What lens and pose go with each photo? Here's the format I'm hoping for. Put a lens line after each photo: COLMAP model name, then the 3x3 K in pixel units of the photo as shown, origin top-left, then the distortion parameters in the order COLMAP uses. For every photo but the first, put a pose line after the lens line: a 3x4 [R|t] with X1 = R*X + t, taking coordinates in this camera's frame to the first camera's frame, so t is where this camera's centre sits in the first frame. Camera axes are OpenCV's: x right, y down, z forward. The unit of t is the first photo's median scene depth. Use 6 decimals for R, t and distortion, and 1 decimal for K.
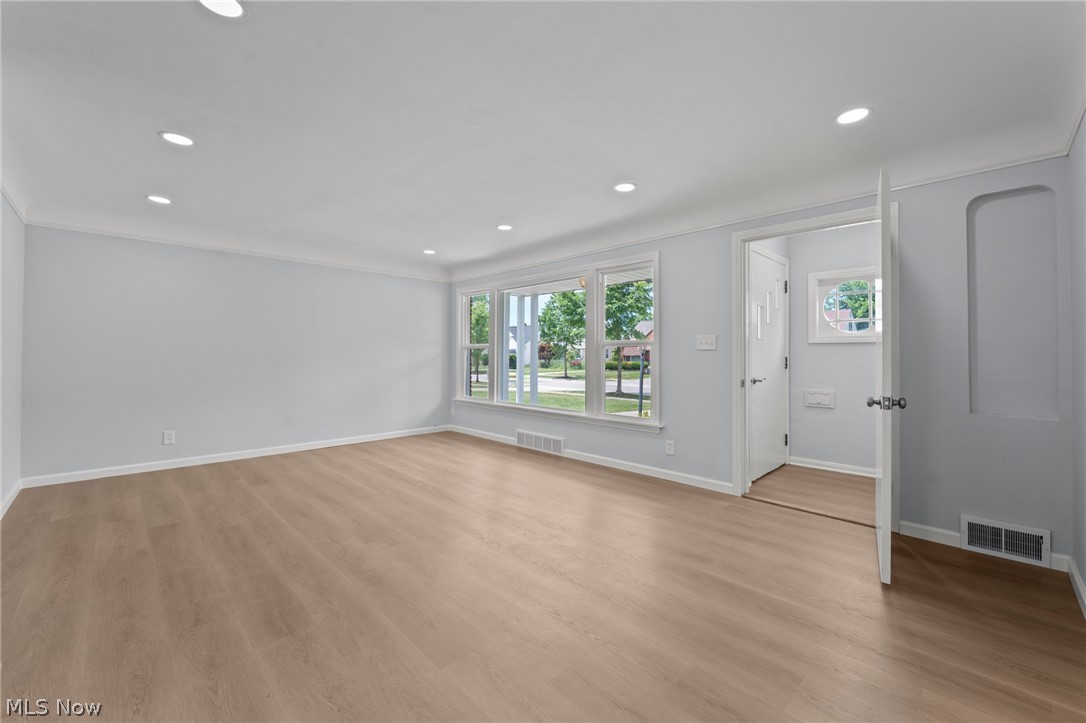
lens RADIAL K [[439.2, 0, 545.4], [0, 439.2, 353.0], [0, 0, 1]] dist [-0.003753, 0.000605]
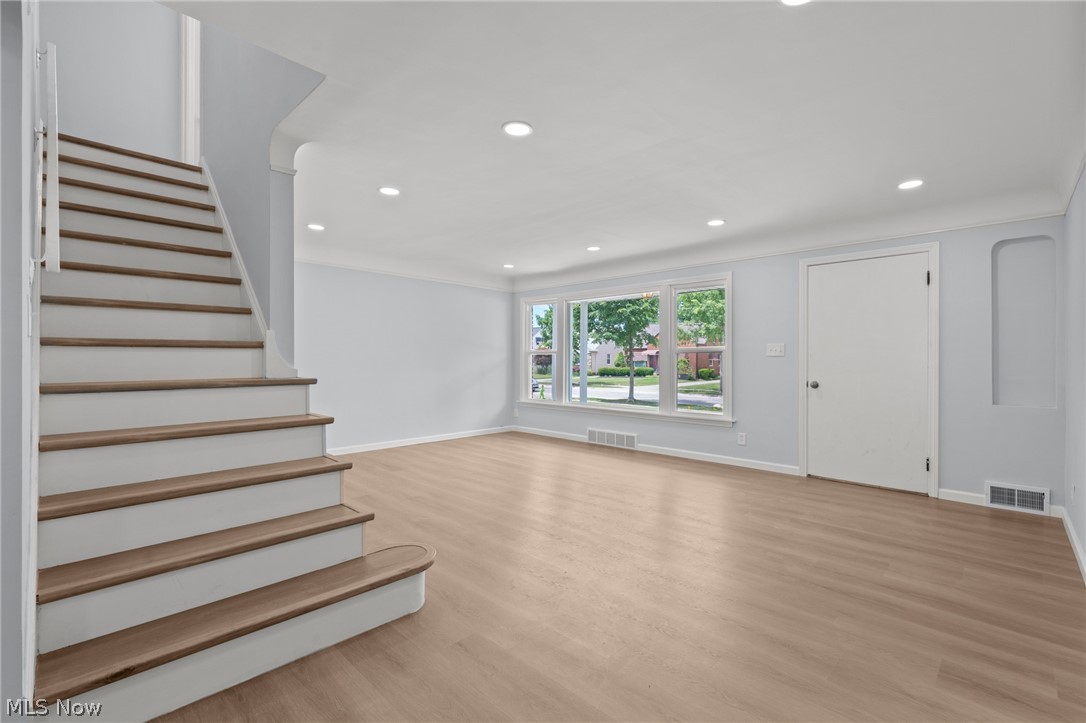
lens RADIAL K [[478.1, 0, 546.6], [0, 478.1, 361.6], [0, 0, 1]] dist [-0.000774, -0.000022]
pose [[0.999729, 0.001454, 0.023252, -0.250573], [-0.001630, 0.999970, 0.007559, -0.000675], [-0.023241, -0.007595, 0.999701, -0.250176]]
